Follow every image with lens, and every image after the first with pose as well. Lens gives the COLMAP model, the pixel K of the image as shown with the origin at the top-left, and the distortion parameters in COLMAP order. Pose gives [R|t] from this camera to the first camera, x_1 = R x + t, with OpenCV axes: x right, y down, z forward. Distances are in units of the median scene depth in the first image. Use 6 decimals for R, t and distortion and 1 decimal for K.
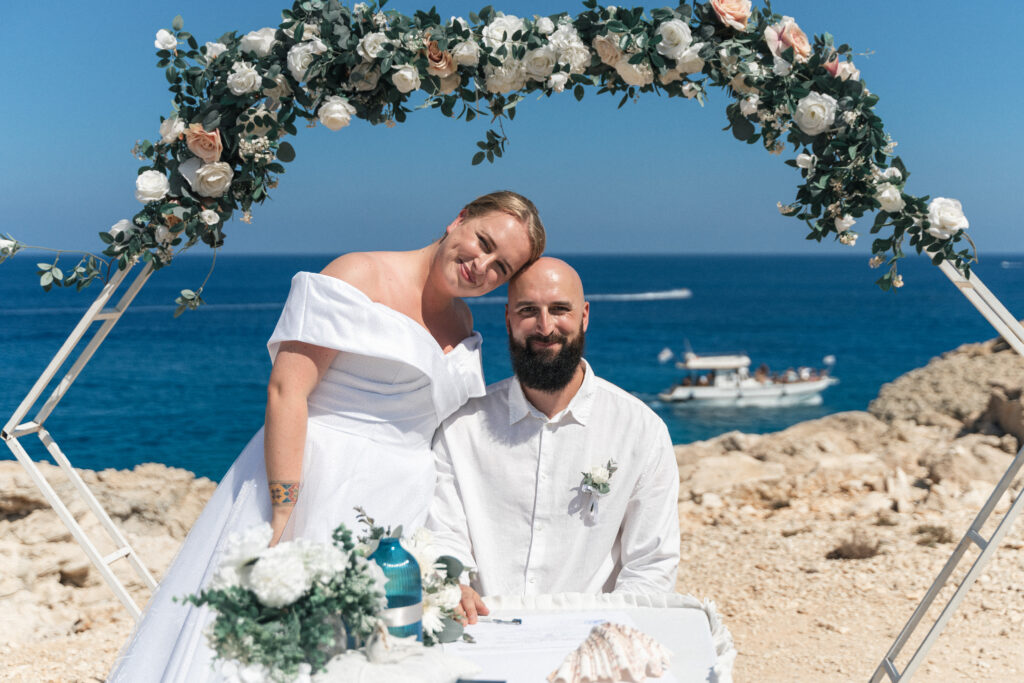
lens RADIAL K [[1258.4, 0, 522.3], [0, 1258.4, 342.1], [0, 0, 1]] dist [-0.014314, 0.000000]
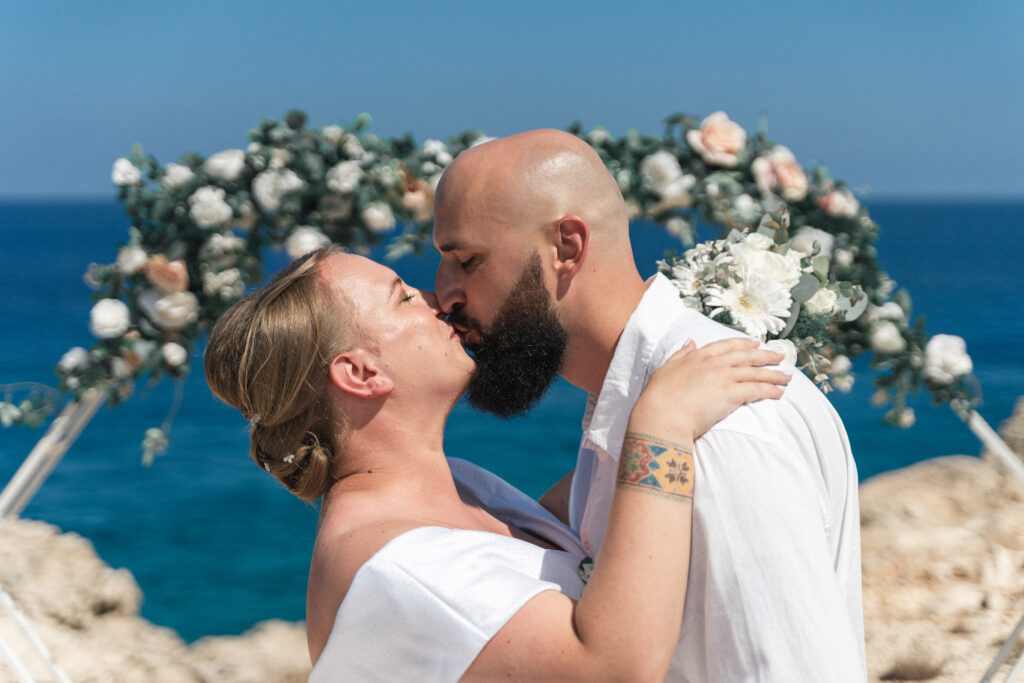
lens RADIAL K [[1807.1, 0, 513.6], [0, 1807.1, 340.8], [0, 0, 1]] dist [0.032197, 0.000000]
pose [[0.999999, -0.000744, -0.001227, 0.009752], [0.000755, 0.999958, 0.009109, -0.121380], [0.001220, -0.009110, 0.999958, -0.364553]]
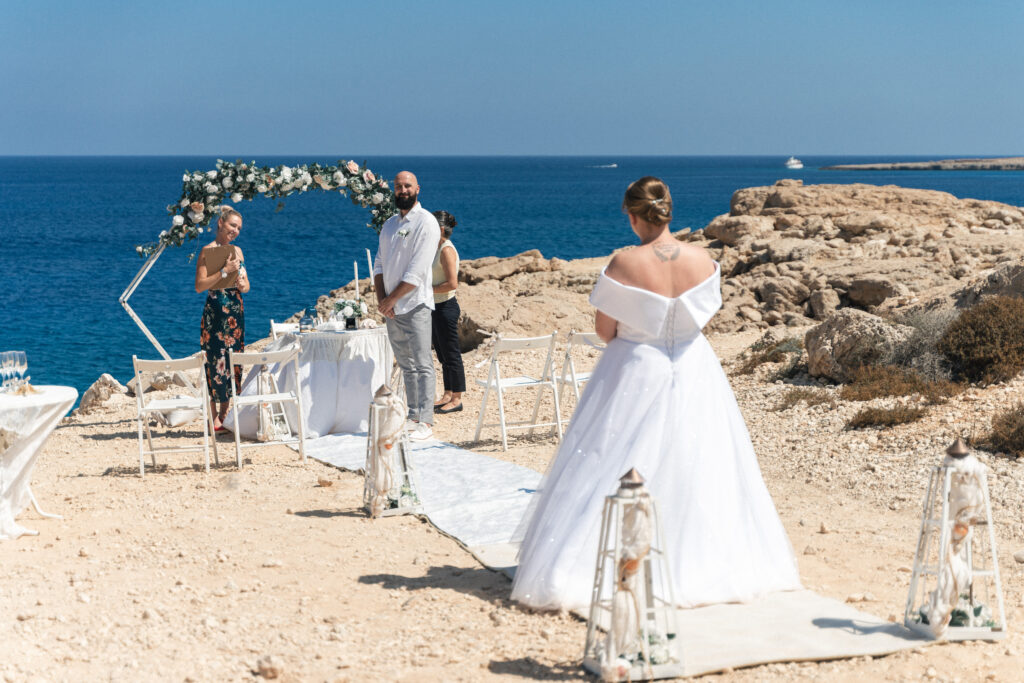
lens RADIAL K [[1807.1, 0, 506.5], [0, 1807.1, 332.3], [0, 0, 1]] dist [0.032197, 0.000000]
pose [[0.908256, -0.040329, 0.416466, -1.483889], [0.030044, 0.999061, 0.031223, 0.041294], [-0.417334, -0.015846, 0.908615, -3.564134]]
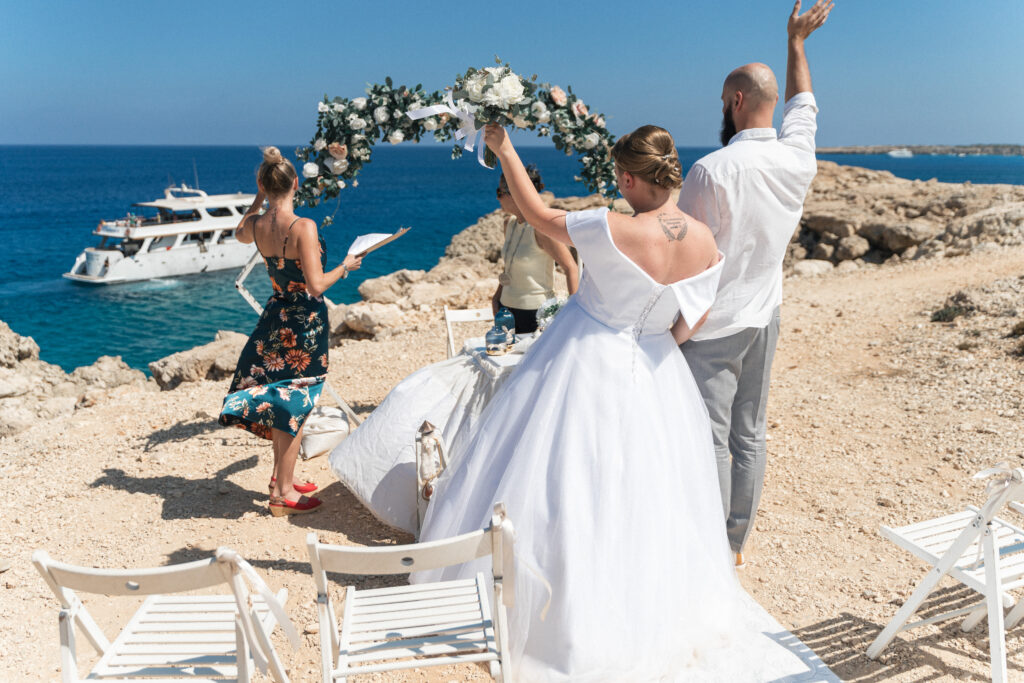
lens RADIAL K [[846.6, 0, 483.3], [0, 846.6, 330.1], [0, 0, 1]] dist [-0.014997, 0.001619]
pose [[0.943746, -0.068616, 0.323473, -0.518144], [0.021938, 0.989071, 0.145801, -0.057035], [-0.329942, -0.130503, 0.934937, -0.530126]]
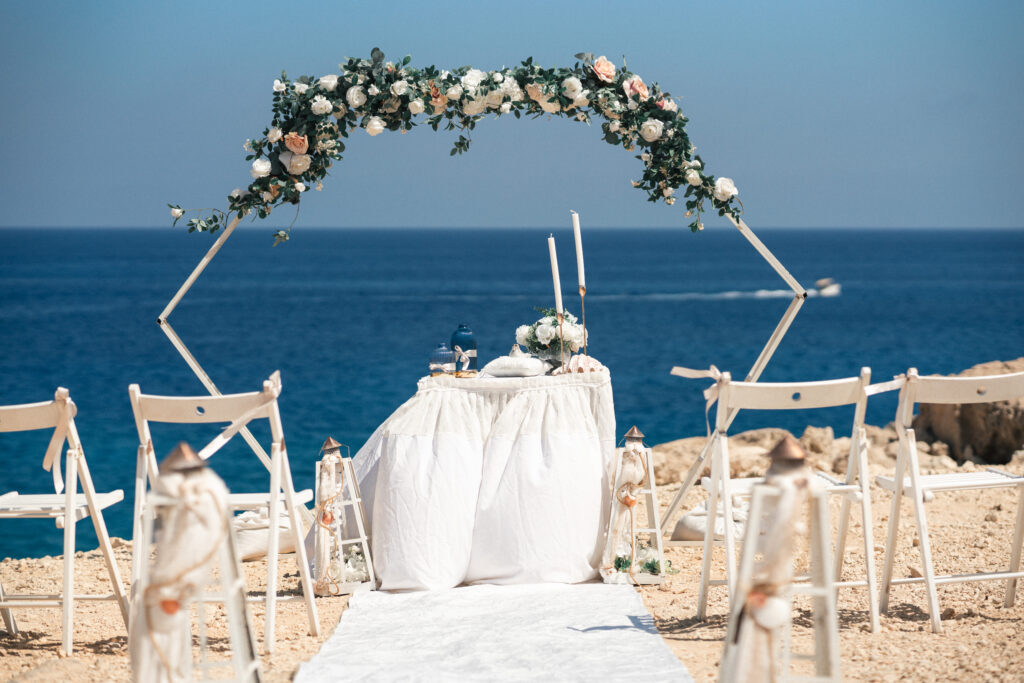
lens RADIAL K [[2449.9, 0, 509.8], [0, 2449.9, 335.1], [0, 0, 1]] dist [-0.157207, 0.000000]
pose [[0.991266, -0.003991, 0.131816, -0.404184], [0.007774, 0.999572, -0.028195, 0.194477], [-0.131647, 0.028973, 0.990873, -2.289237]]
